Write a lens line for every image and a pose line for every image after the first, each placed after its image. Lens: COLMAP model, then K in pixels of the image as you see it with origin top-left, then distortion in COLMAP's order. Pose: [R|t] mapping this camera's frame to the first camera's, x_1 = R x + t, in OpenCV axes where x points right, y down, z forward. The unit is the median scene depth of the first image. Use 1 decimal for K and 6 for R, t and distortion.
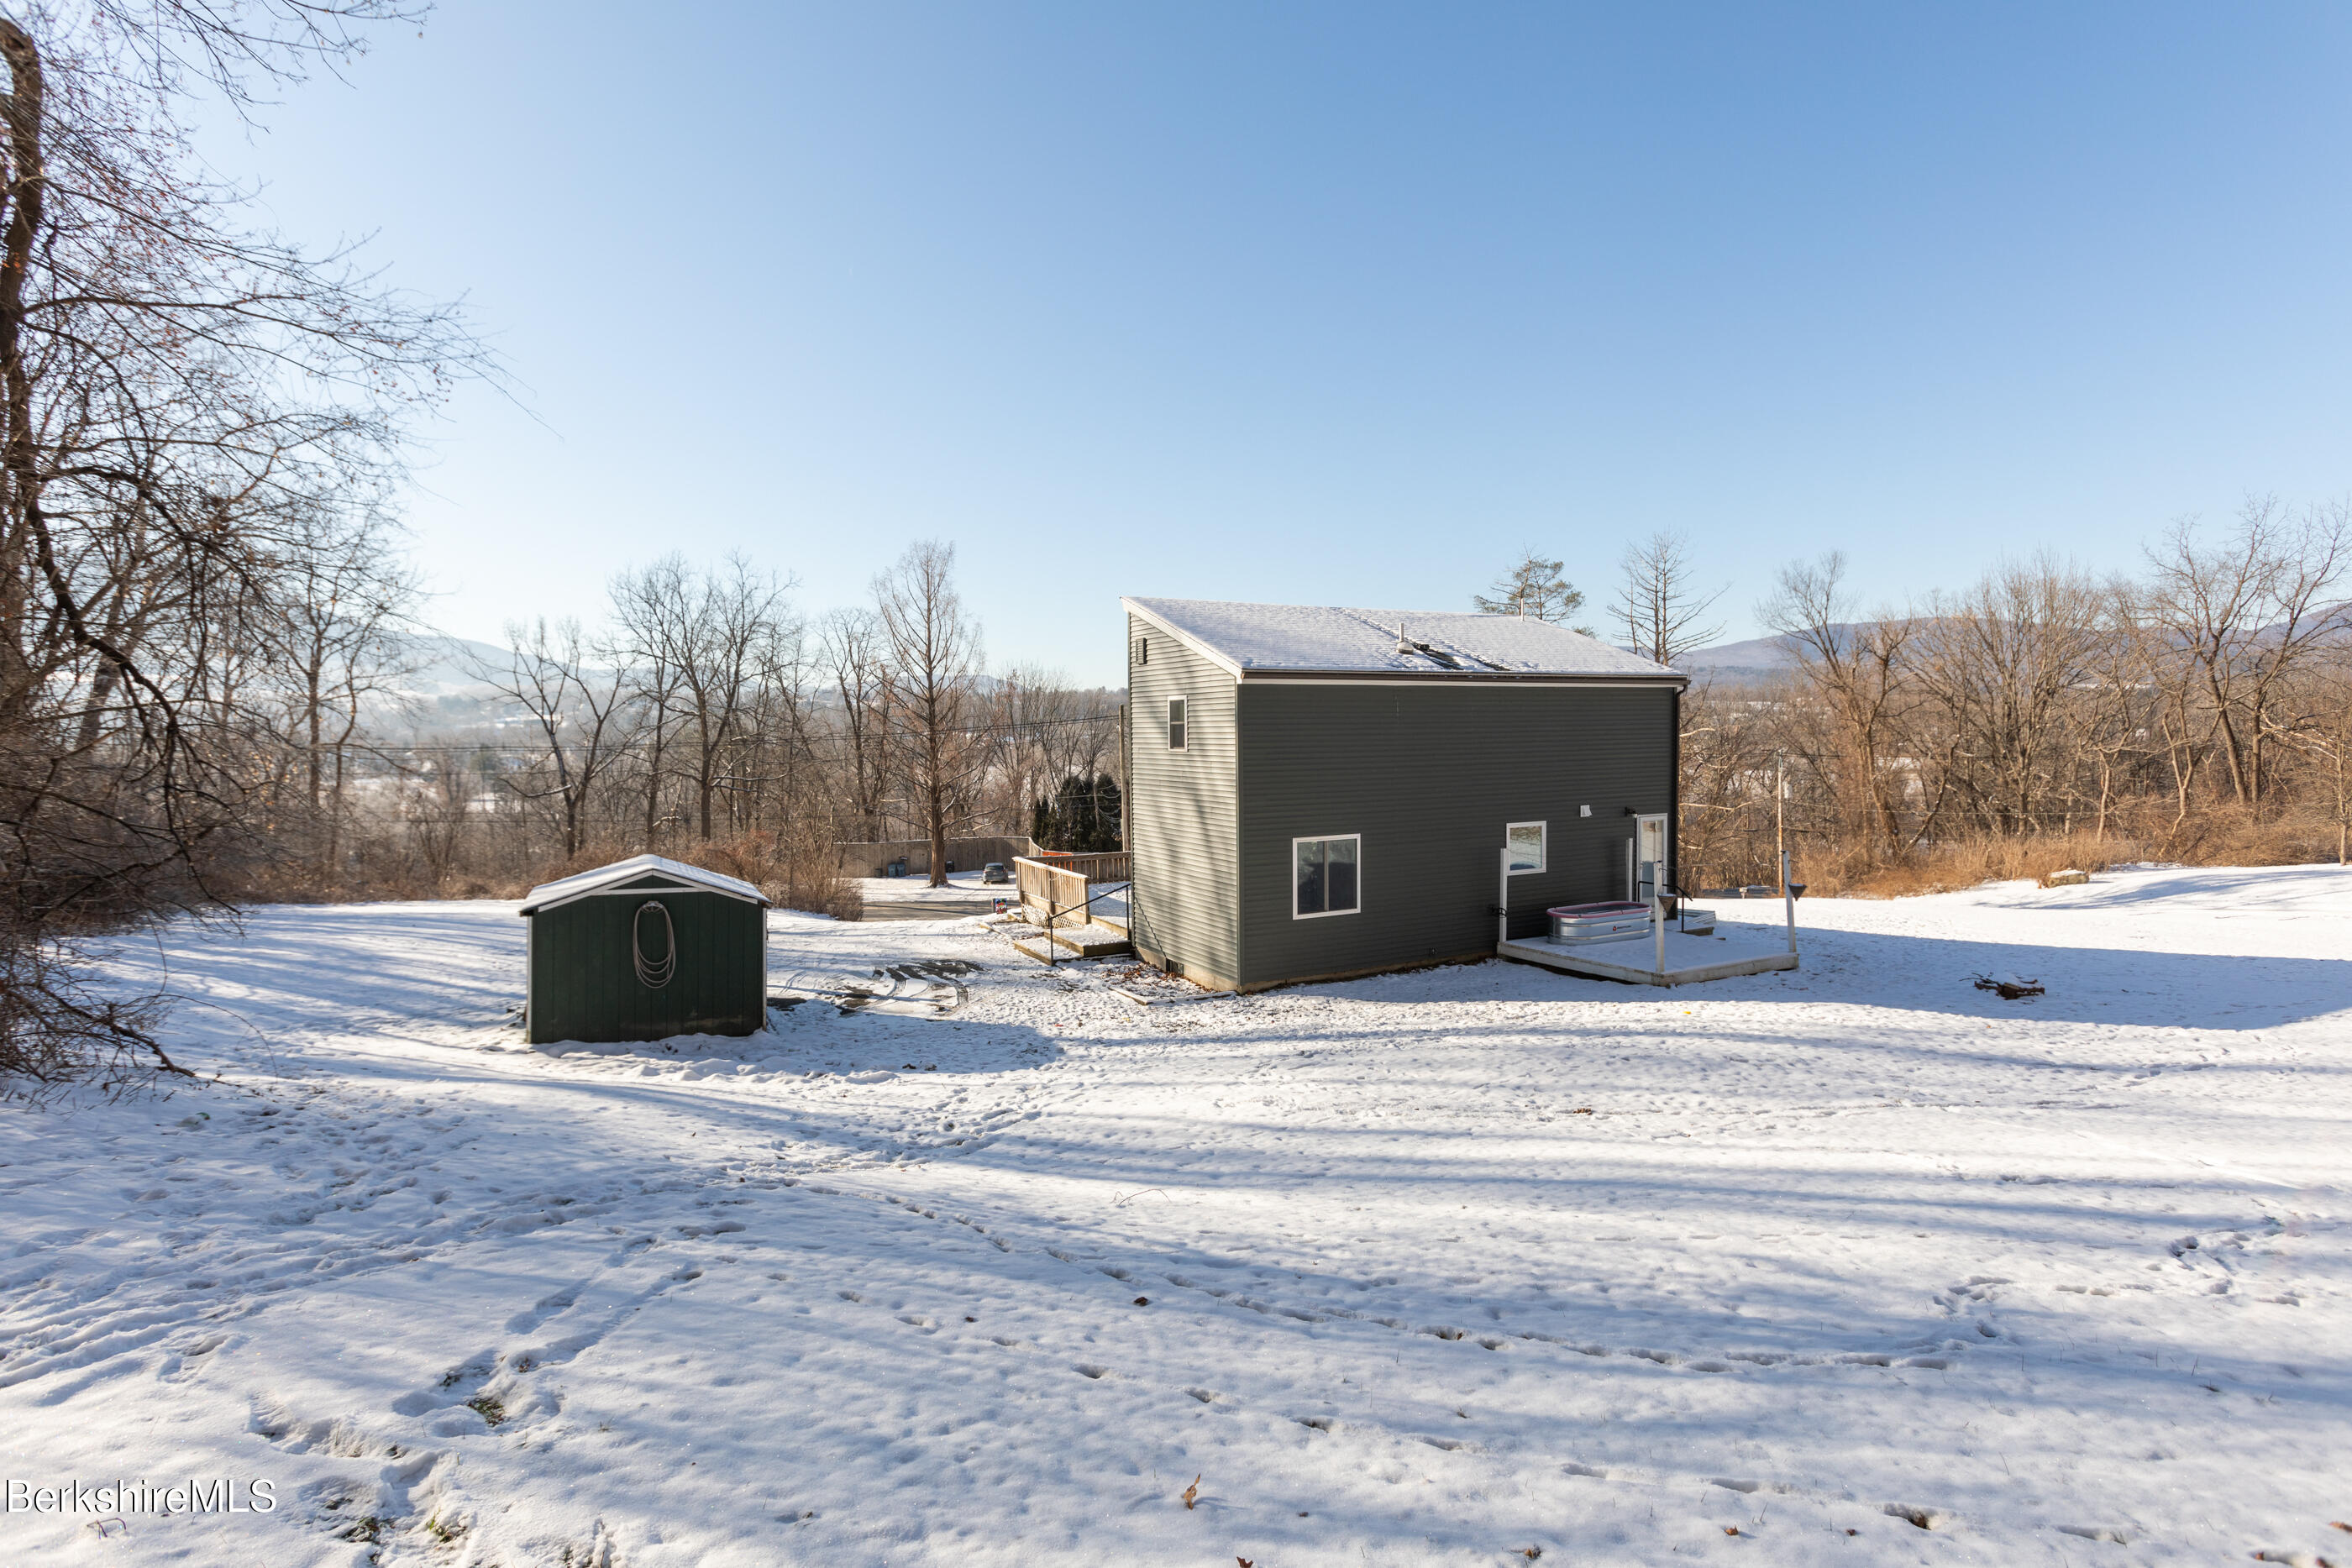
lens RADIAL K [[1121.3, 0, 1167.1], [0, 1121.3, 778.4], [0, 0, 1]] dist [-0.013713, 0.014630]
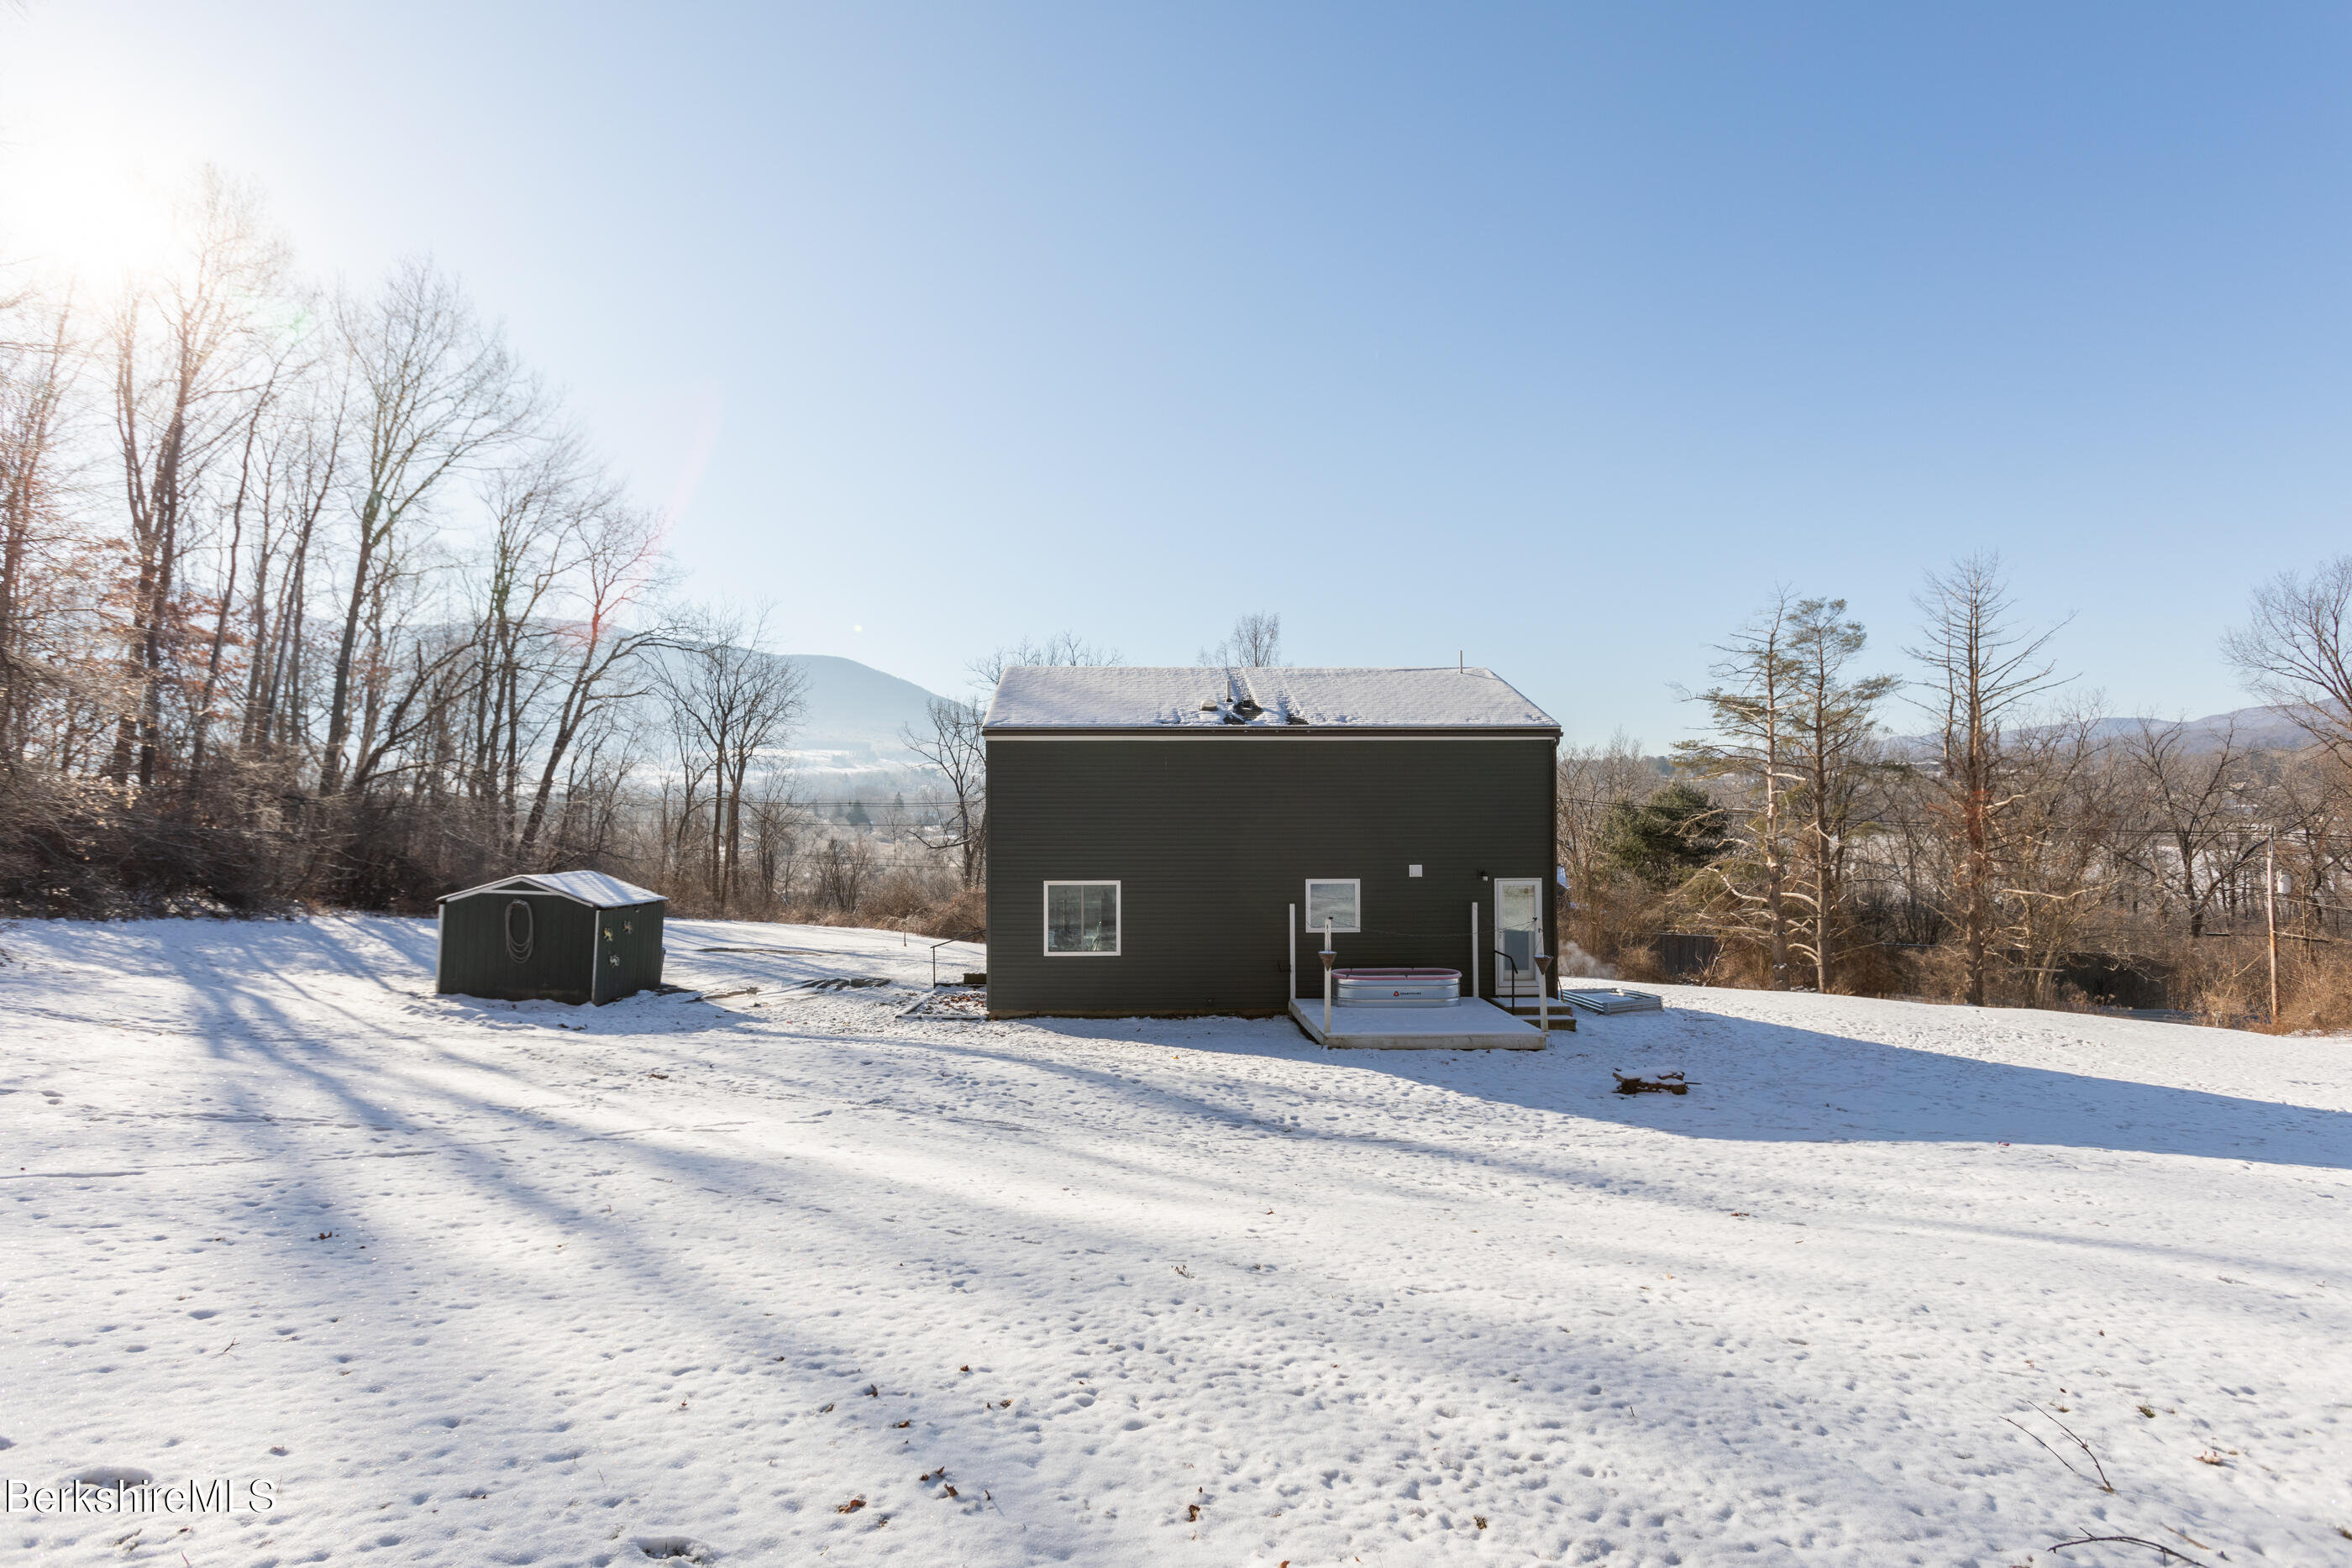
lens RADIAL K [[1136.7, 0, 1176.0], [0, 1136.7, 784.0], [0, 0, 1]] dist [-0.019177, 0.015104]
pose [[0.908425, 0.004392, -0.418026, 0.364826], [-0.027810, 0.998365, -0.049946, 0.005743], [0.417123, 0.056998, 0.907061, 0.022877]]
